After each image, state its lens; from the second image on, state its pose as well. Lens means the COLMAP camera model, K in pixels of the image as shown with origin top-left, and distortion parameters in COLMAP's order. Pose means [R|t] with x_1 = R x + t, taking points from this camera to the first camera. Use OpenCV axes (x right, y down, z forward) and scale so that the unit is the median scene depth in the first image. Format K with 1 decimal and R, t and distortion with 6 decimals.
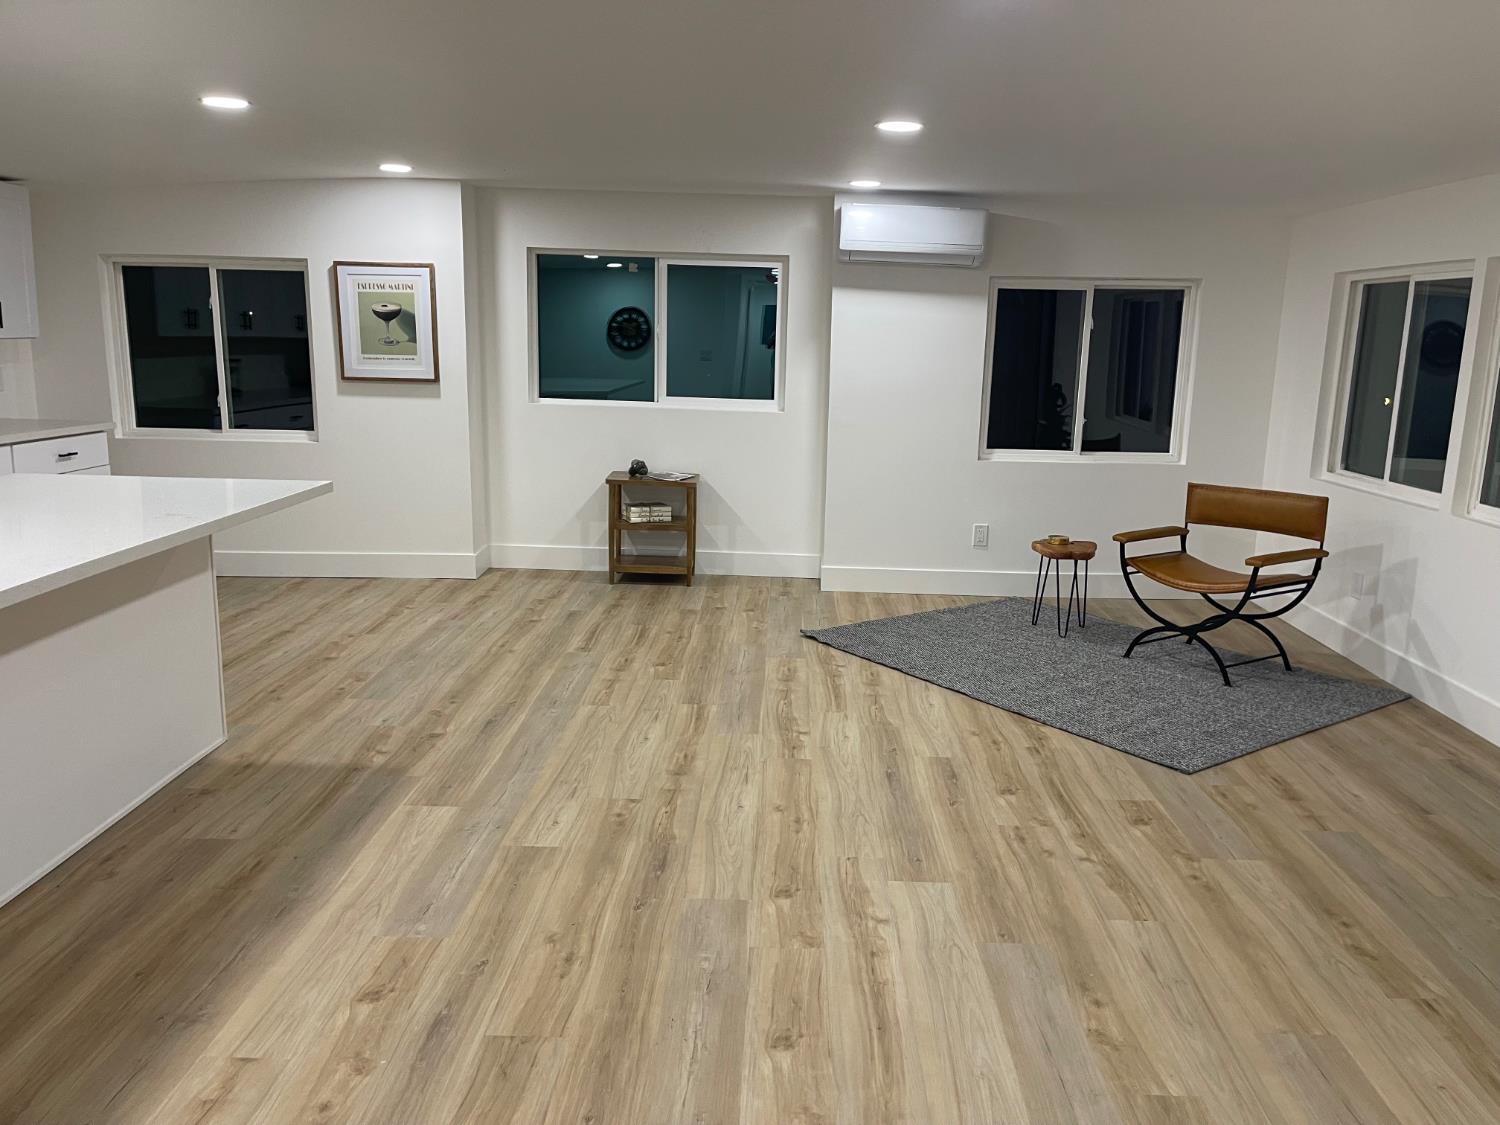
lens RADIAL K [[1128.3, 0, 760.2], [0, 1128.3, 560.3], [0, 0, 1]] dist [0.081212, -0.107955]
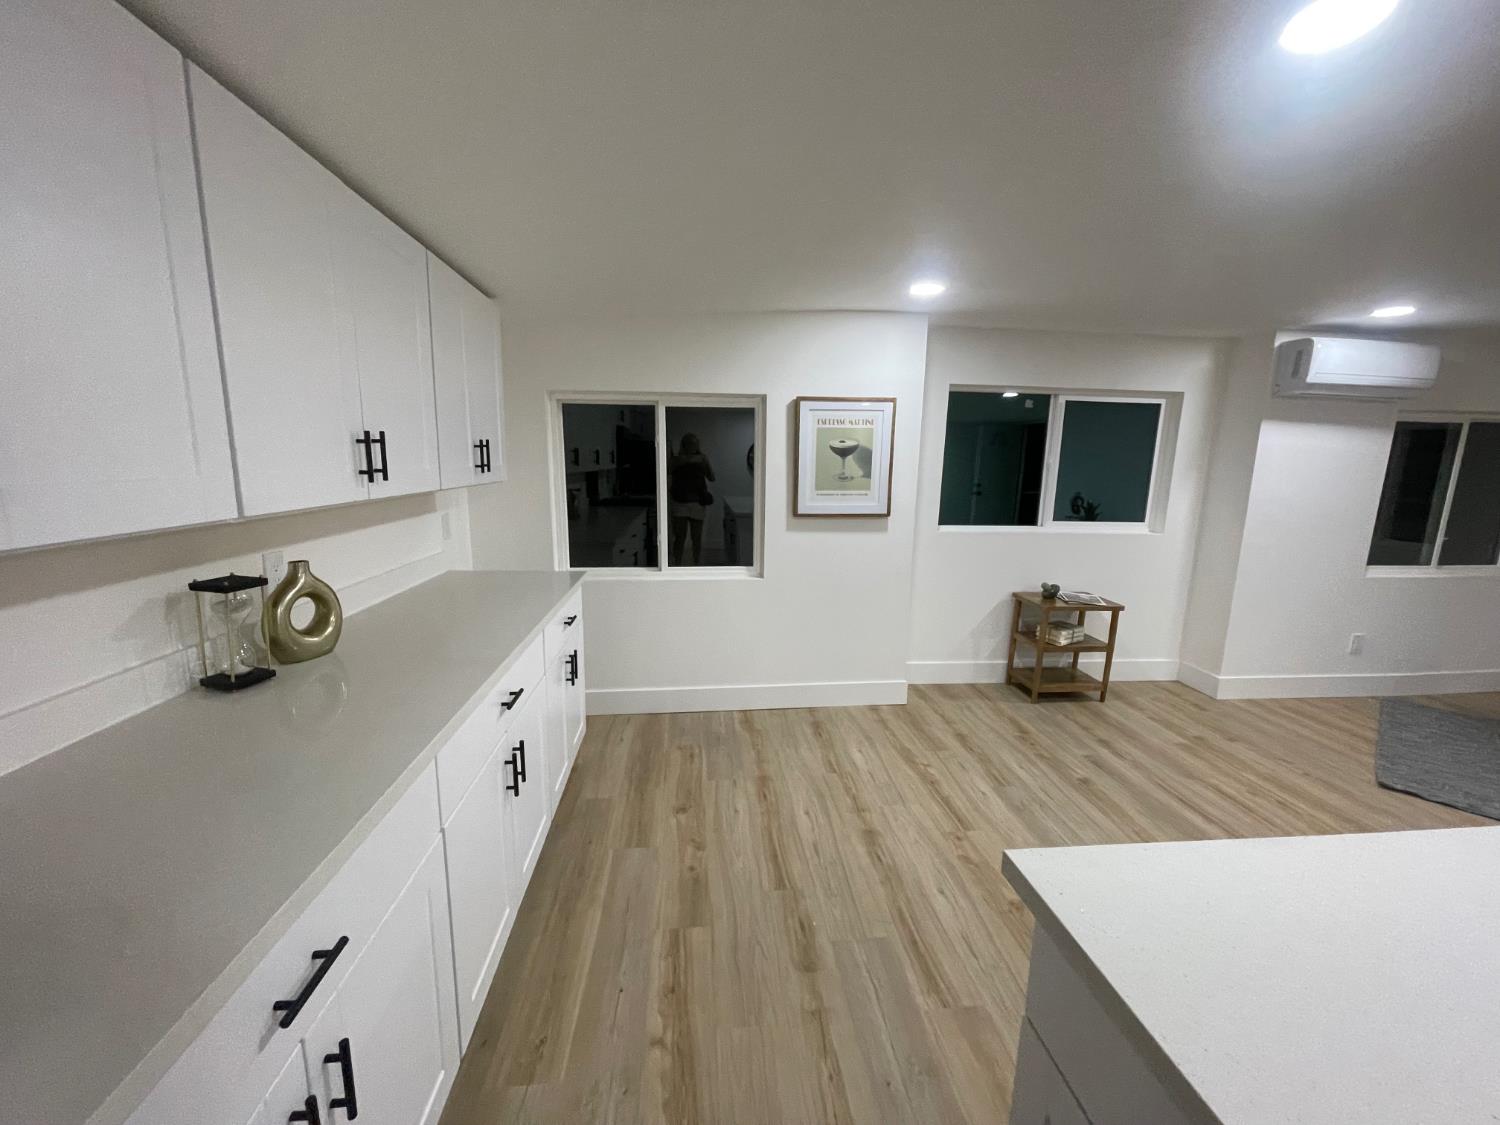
lens RADIAL K [[601.1, 0, 741.2], [0, 601.1, 570.9], [0, 0, 1]] dist [-0.004036, -0.000151]
pose [[0.994624, -0.029214, 0.099346, -0.569975], [0.030149, 0.999514, -0.007919, -0.132869], [-0.099067, 0.010871, 0.995021, 0.595760]]
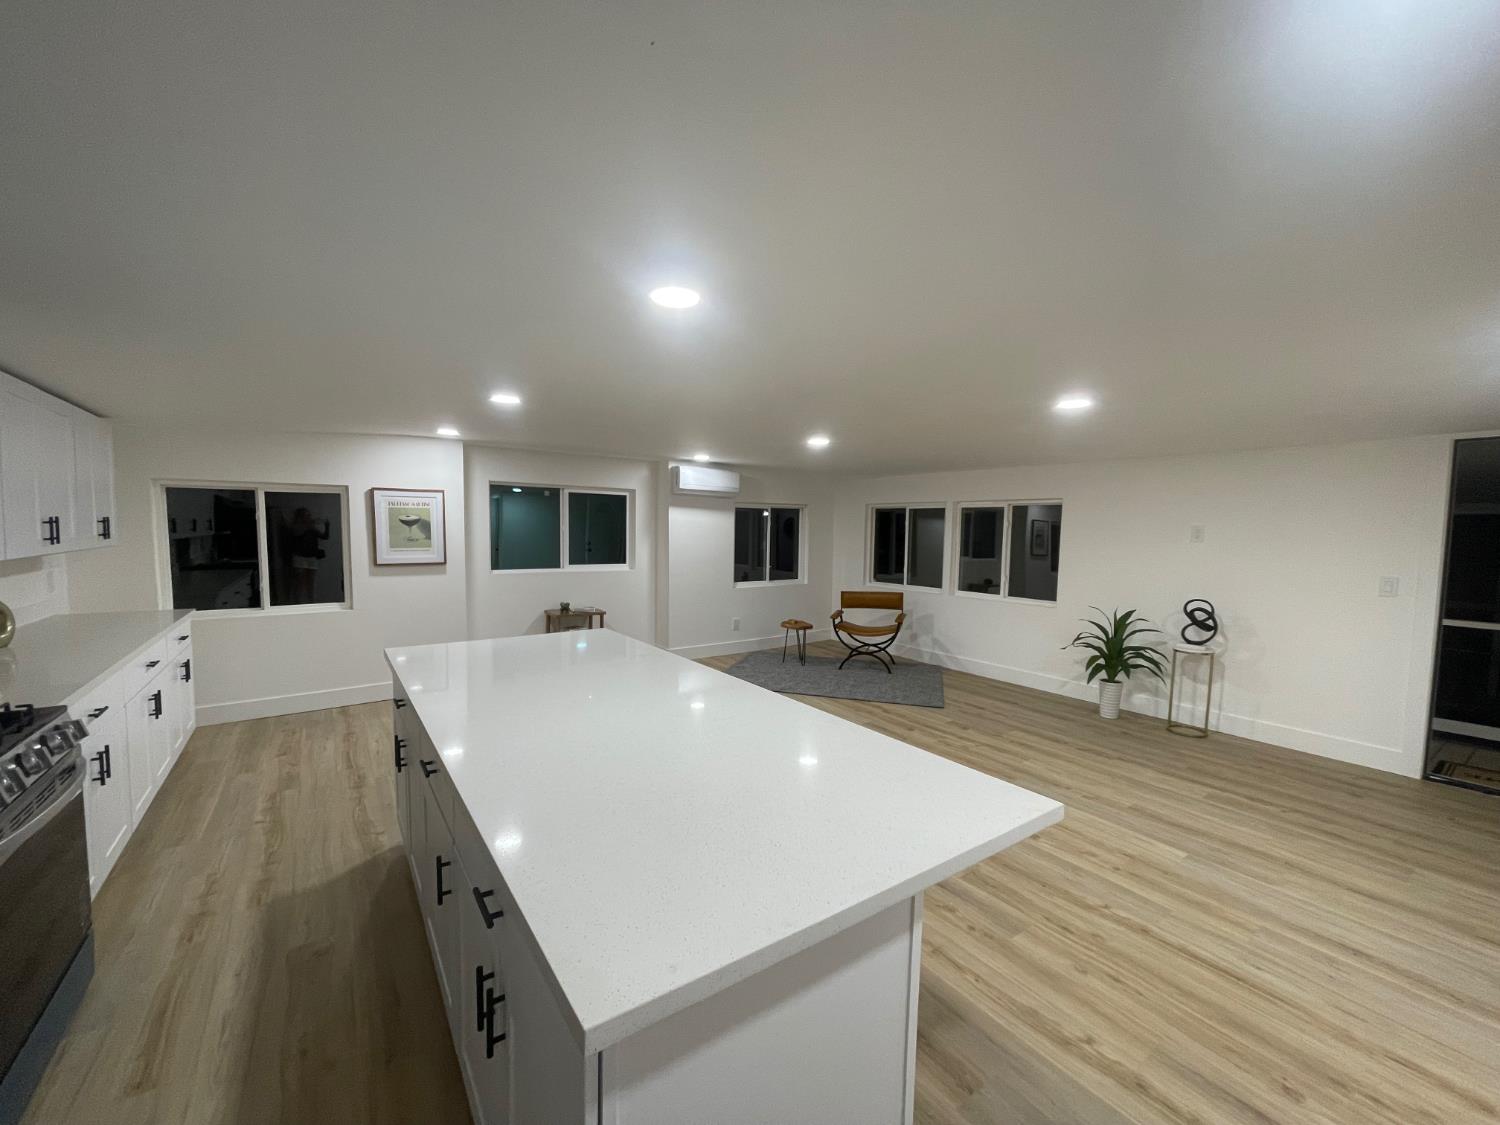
lens RADIAL K [[601.1, 0, 741.2], [0, 601.1, 570.9], [0, 0, 1]] dist [-0.004036, -0.000151]
pose [[0.806898, -0.056469, 0.587986, -0.540012], [0.120554, 0.990212, -0.070338, -0.049931], [-0.578259, 0.127640, 0.805807, 0.128101]]
